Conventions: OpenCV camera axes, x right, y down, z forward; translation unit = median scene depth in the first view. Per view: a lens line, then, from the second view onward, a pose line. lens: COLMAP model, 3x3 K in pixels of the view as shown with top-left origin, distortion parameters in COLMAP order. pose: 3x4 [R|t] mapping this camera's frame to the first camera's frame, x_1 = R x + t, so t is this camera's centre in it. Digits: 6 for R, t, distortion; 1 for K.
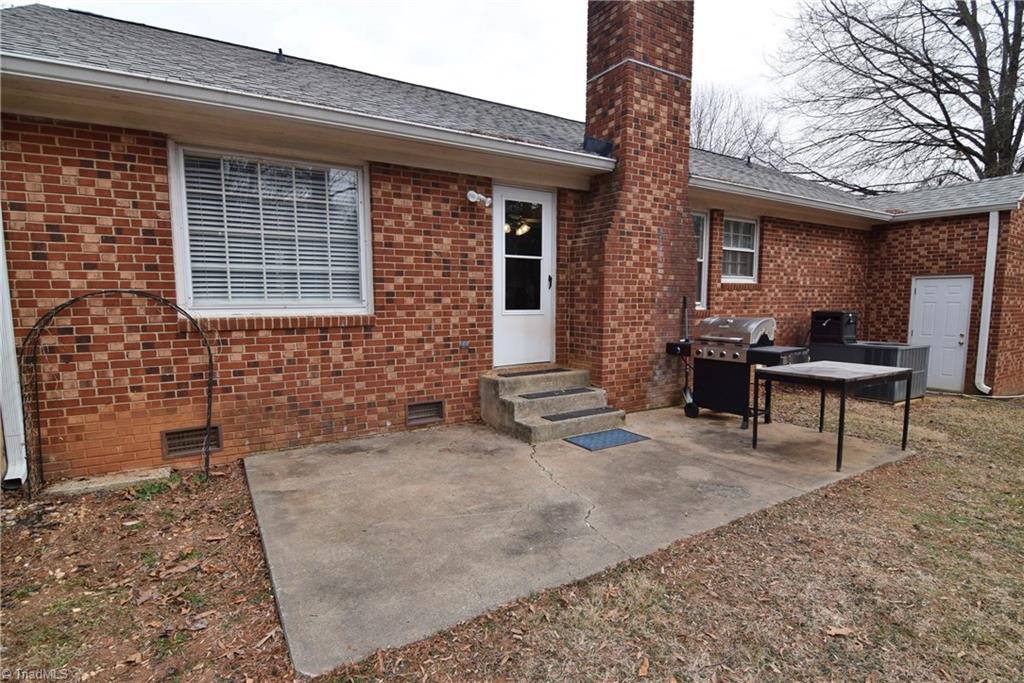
lens RADIAL K [[497.1, 0, 508.4], [0, 497.1, 352.3], [0, 0, 1]] dist [-0.003592, -0.013032]
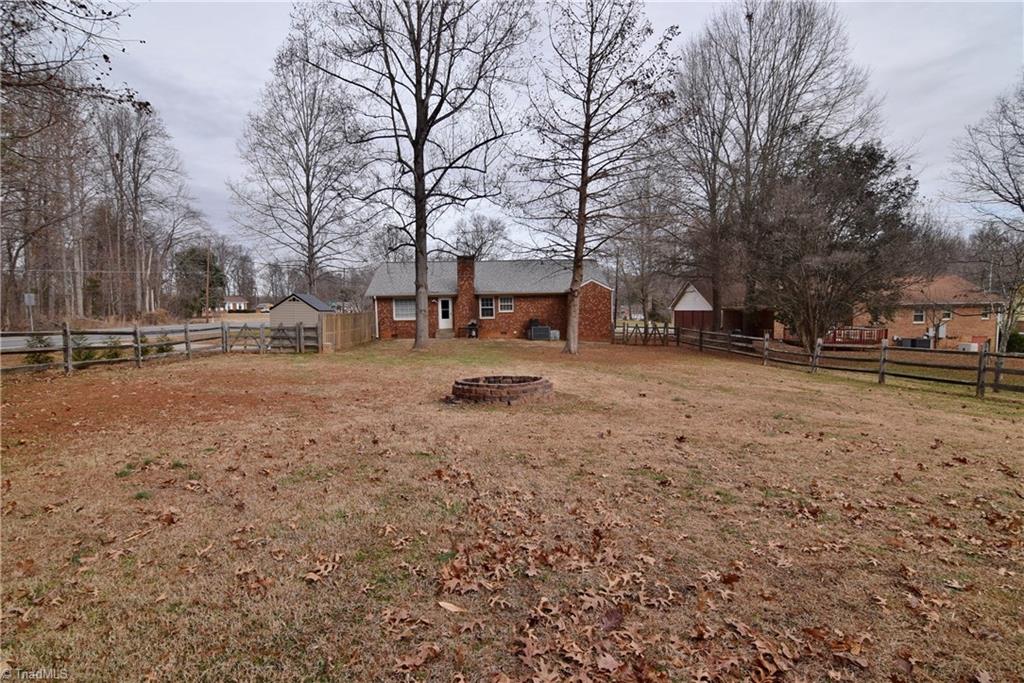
lens RADIAL K [[497.1, 0, 508.4], [0, 497.1, 352.3], [0, 0, 1]] dist [-0.003592, -0.013032]
pose [[0.879759, 0.025098, -0.474758, 3.530926], [-0.034350, 0.999351, -0.010823, 0.347445], [0.474178, 0.025829, 0.880050, -3.808760]]
